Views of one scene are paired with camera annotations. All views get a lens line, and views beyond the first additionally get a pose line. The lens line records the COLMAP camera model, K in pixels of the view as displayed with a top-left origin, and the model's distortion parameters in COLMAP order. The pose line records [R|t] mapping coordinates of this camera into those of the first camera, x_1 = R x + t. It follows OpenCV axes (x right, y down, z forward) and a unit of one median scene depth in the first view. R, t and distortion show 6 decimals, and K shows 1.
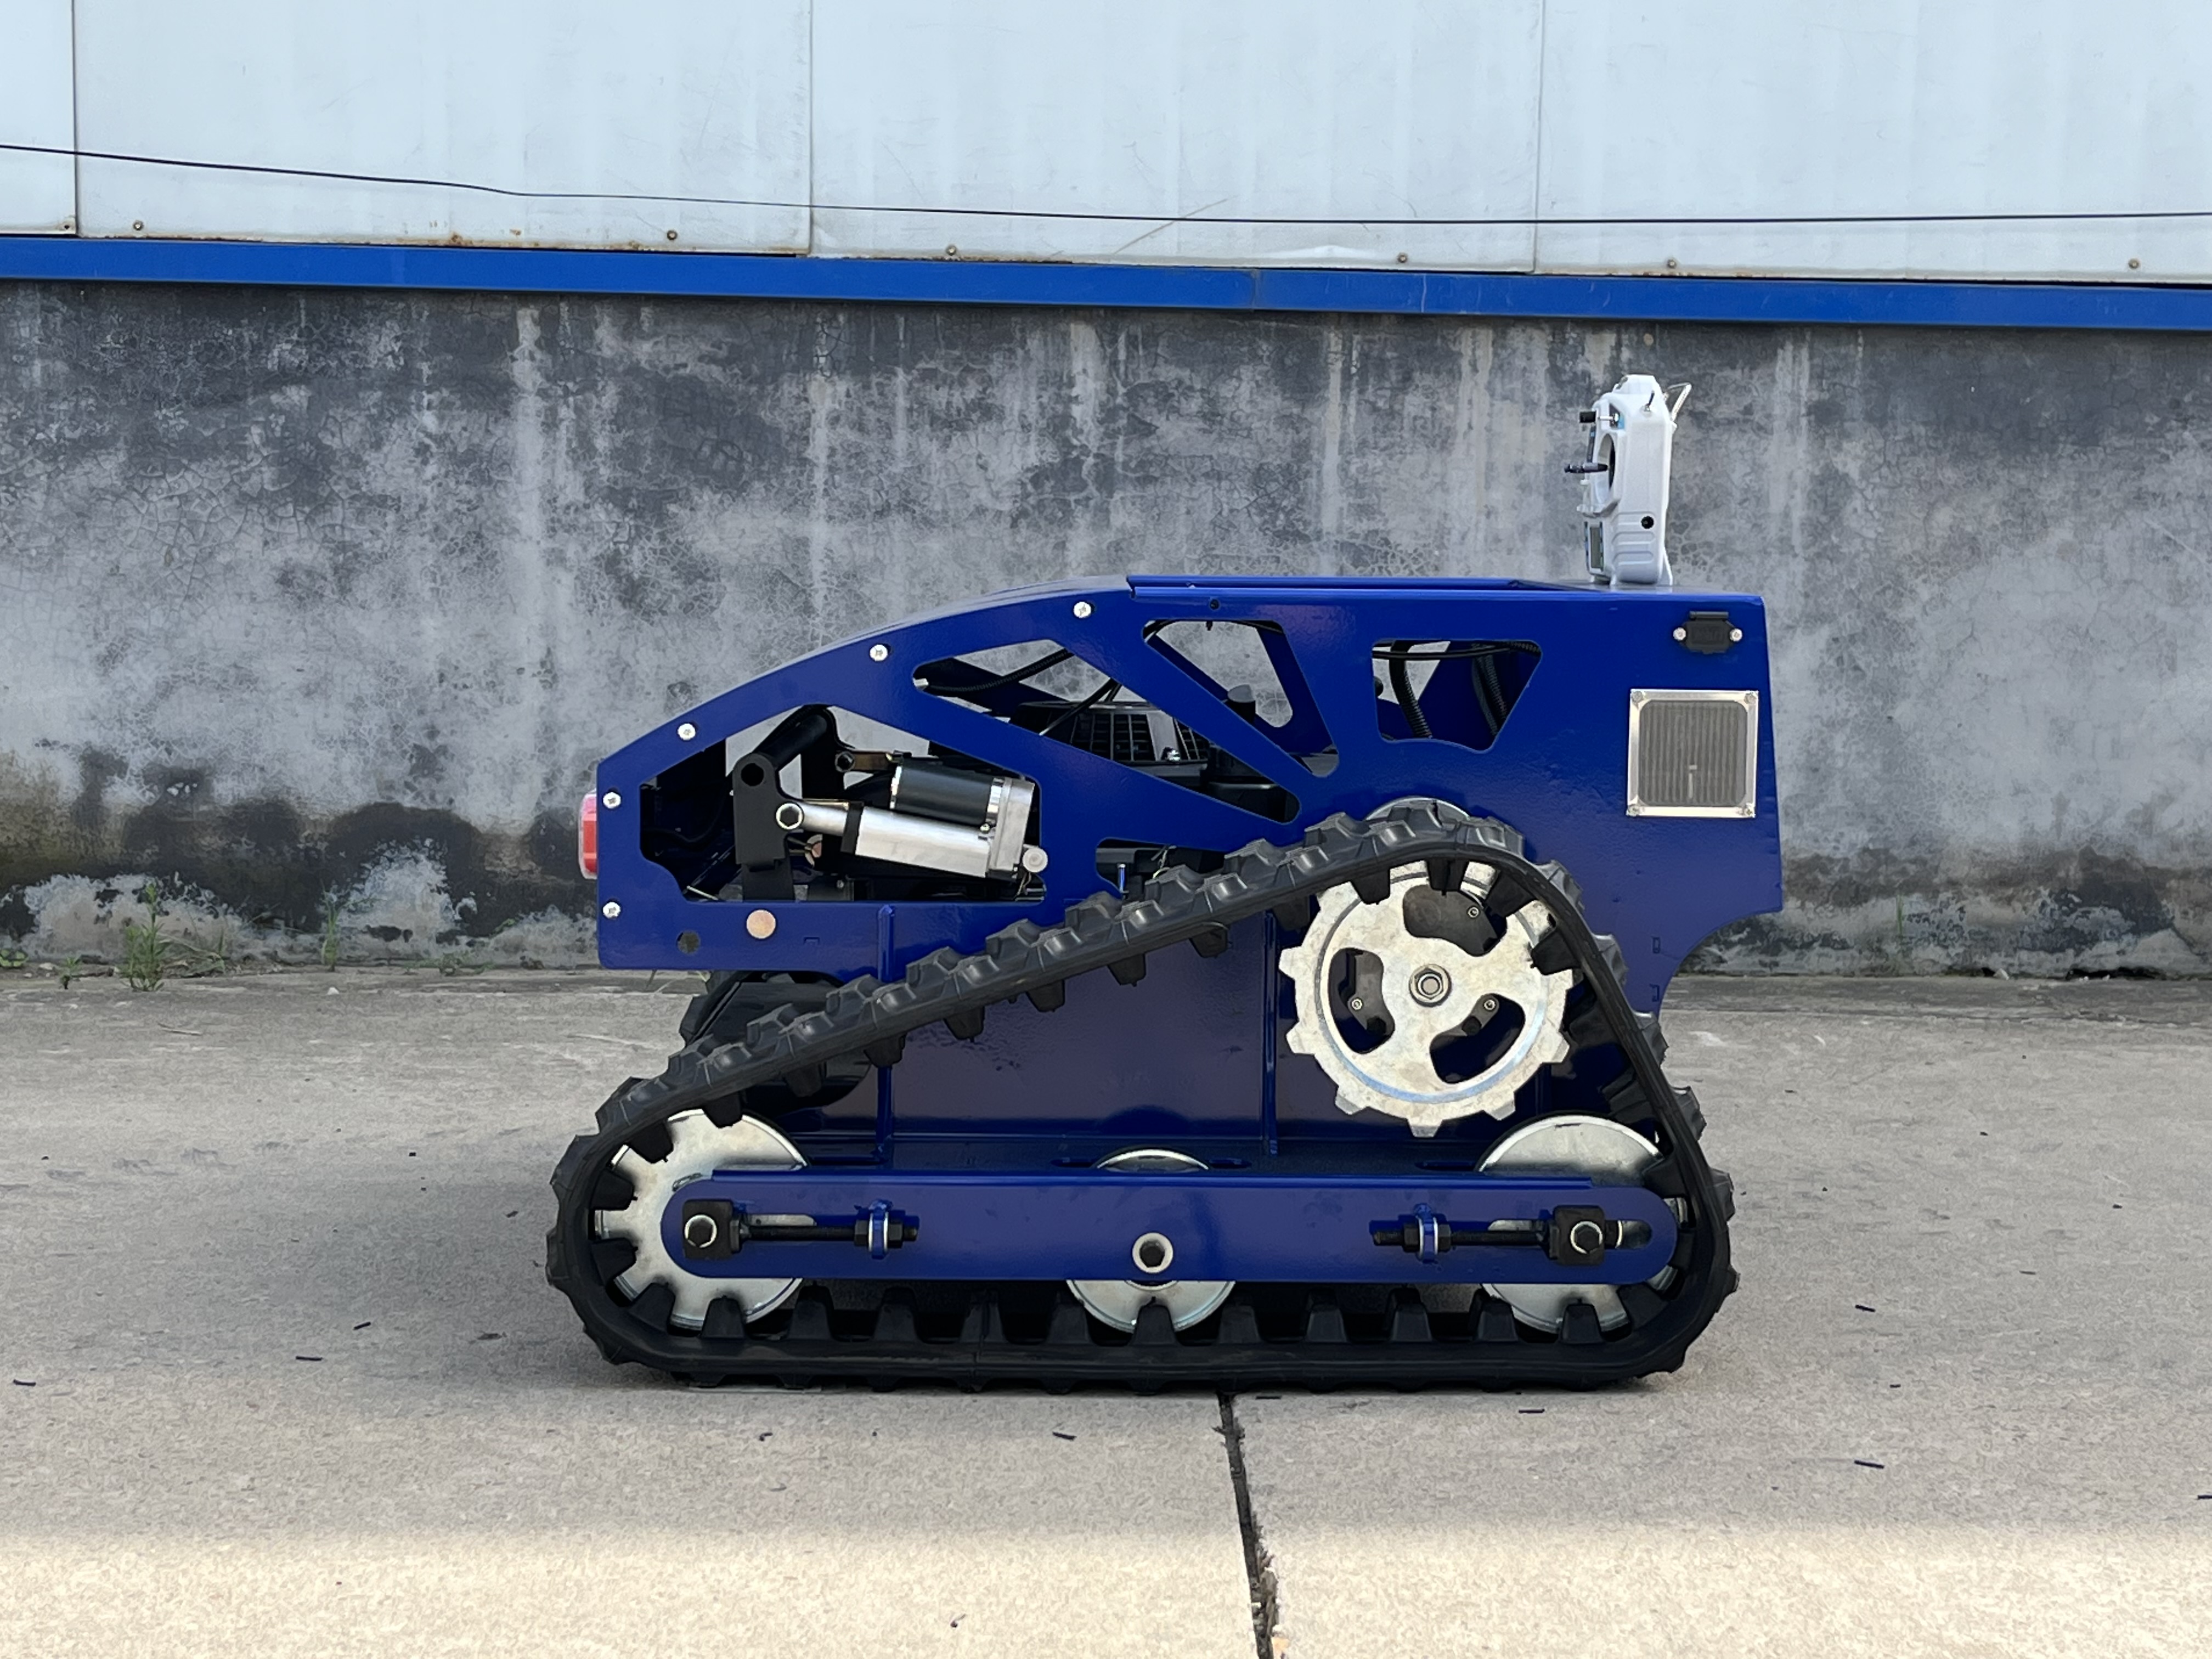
lens RADIAL K [[3550.3, 0, 1115.0], [0, 3550.3, 841.4], [0, 0, 1]] dist [0.050095, 0.000000]
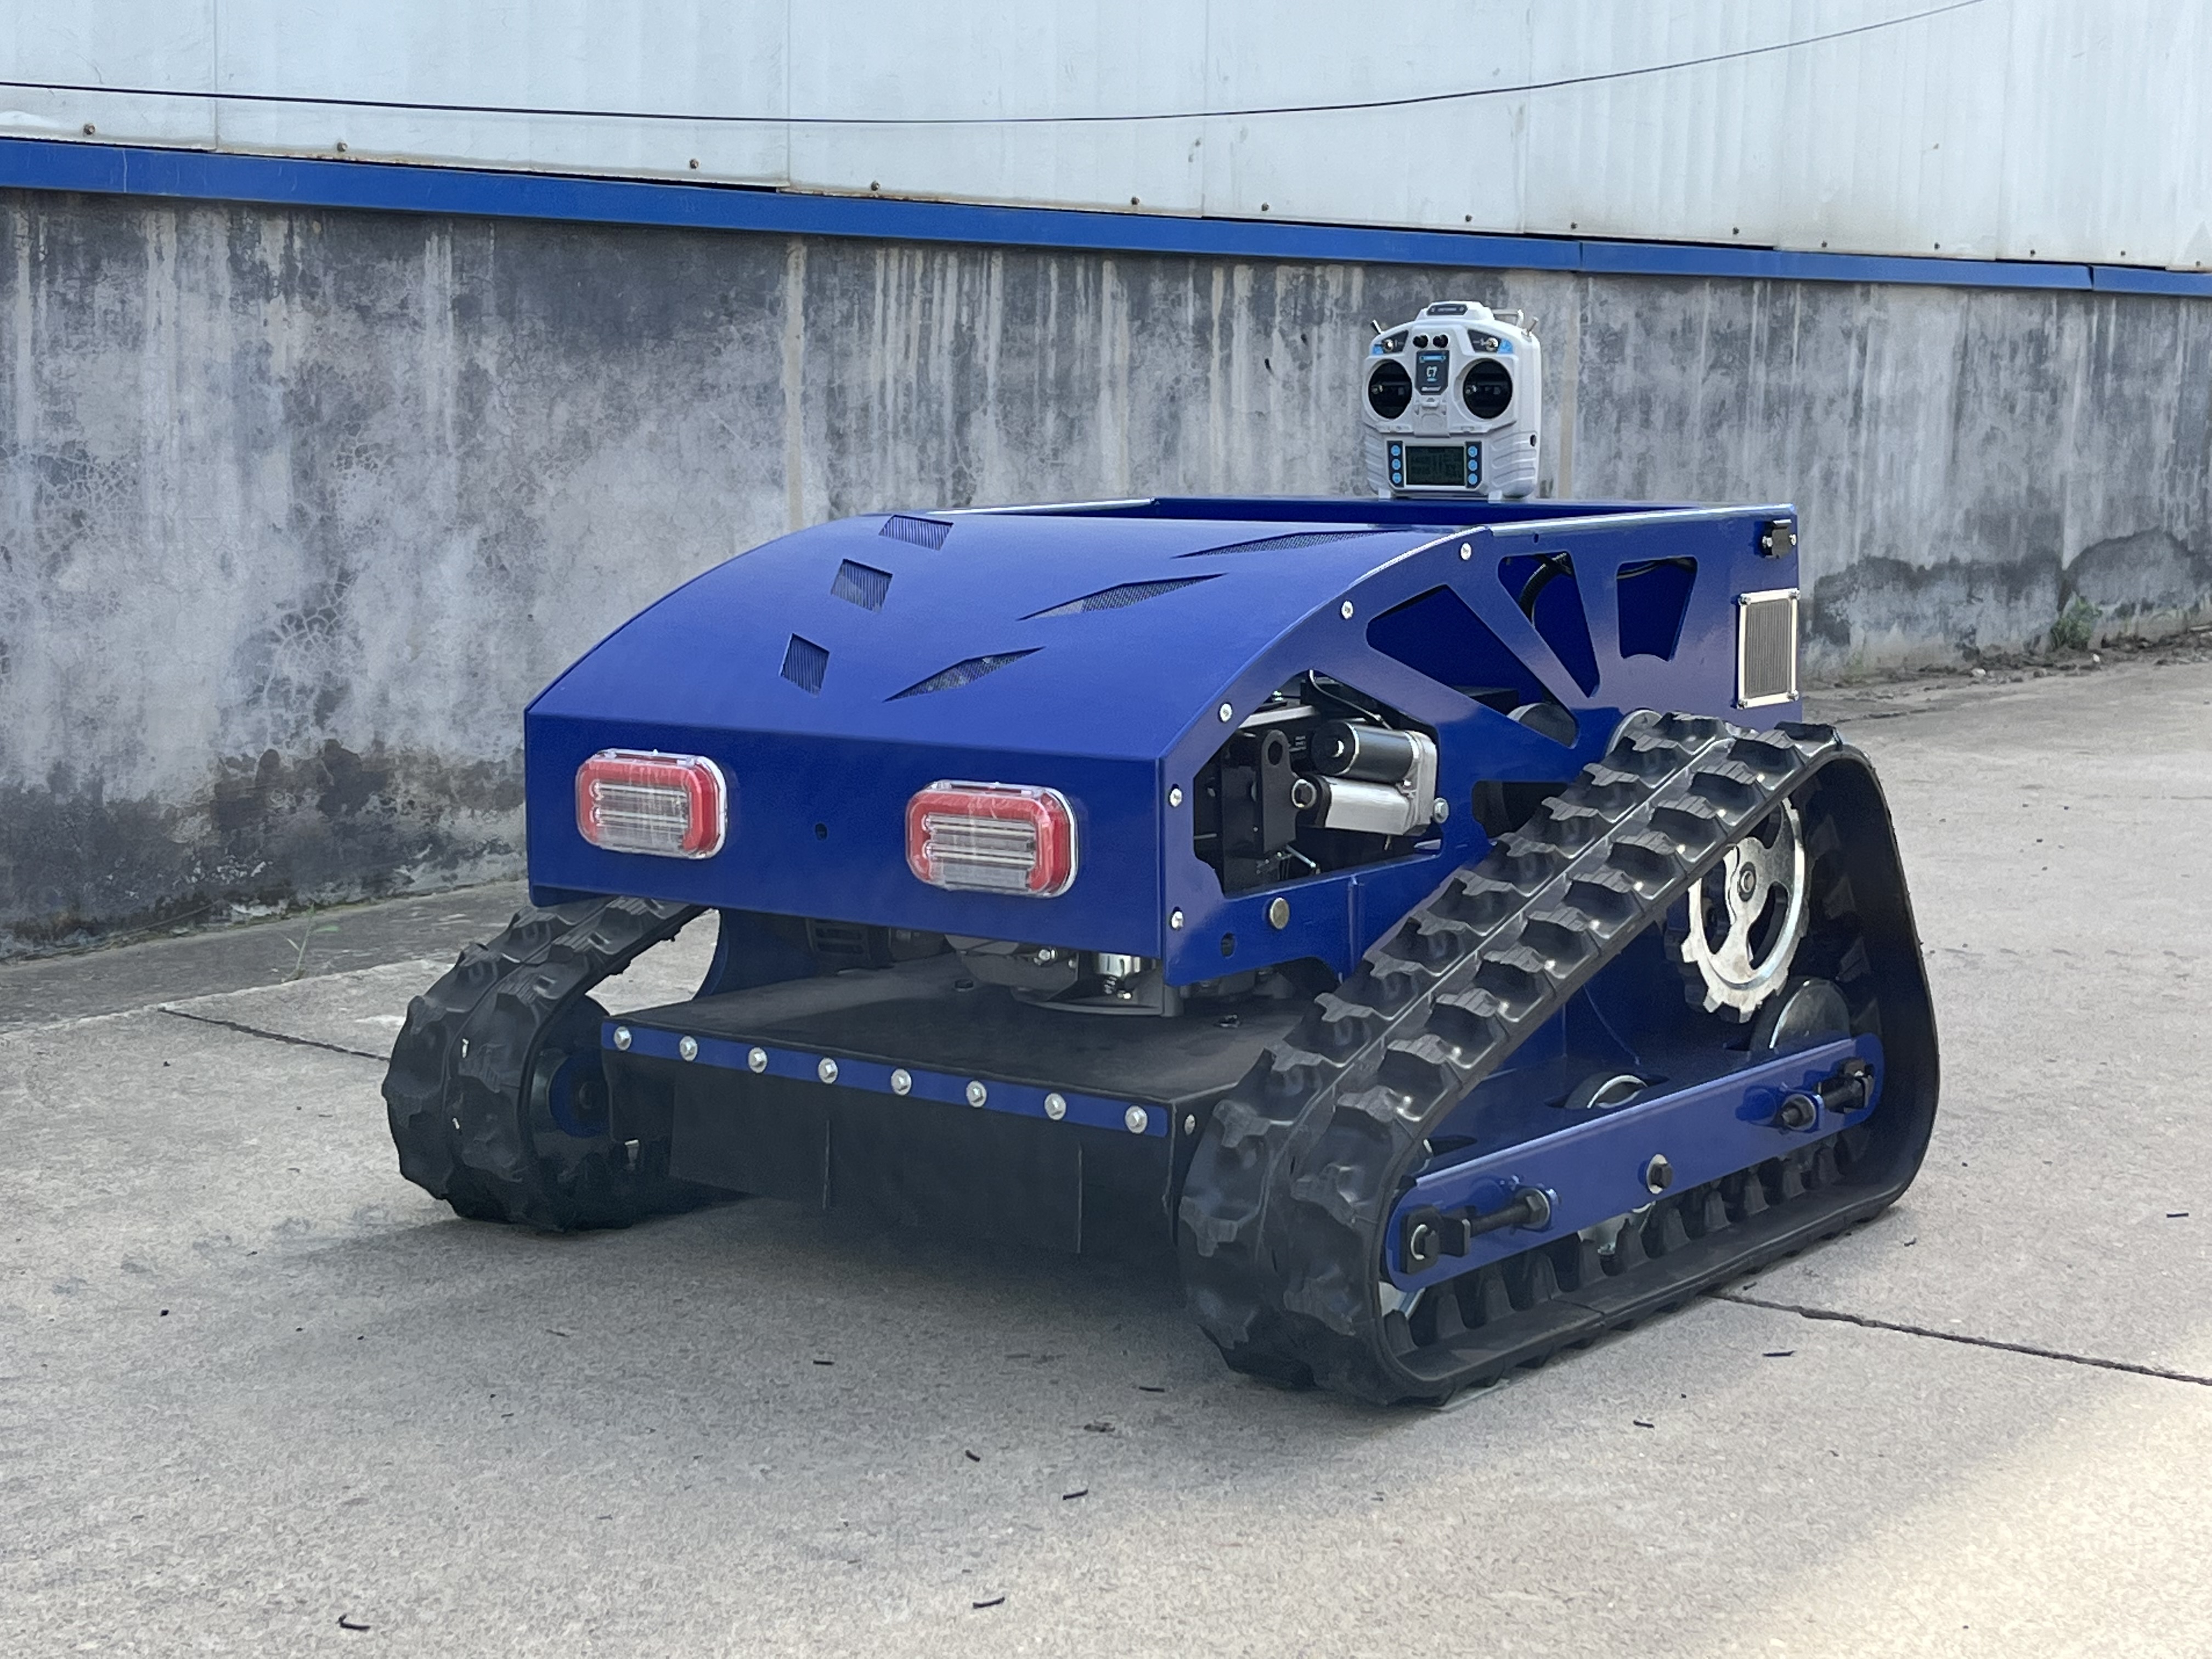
lens RADIAL K [[3550.3, 0, 1169.0], [0, 3550.3, 810.2], [0, 0, 1]] dist [0.050095, 0.000000]
pose [[0.611856, -0.113396, 0.782799, -0.459459], [0.085925, 0.993342, 0.076734, -0.042013], [-0.786288, 0.020312, 0.617526, 0.250837]]
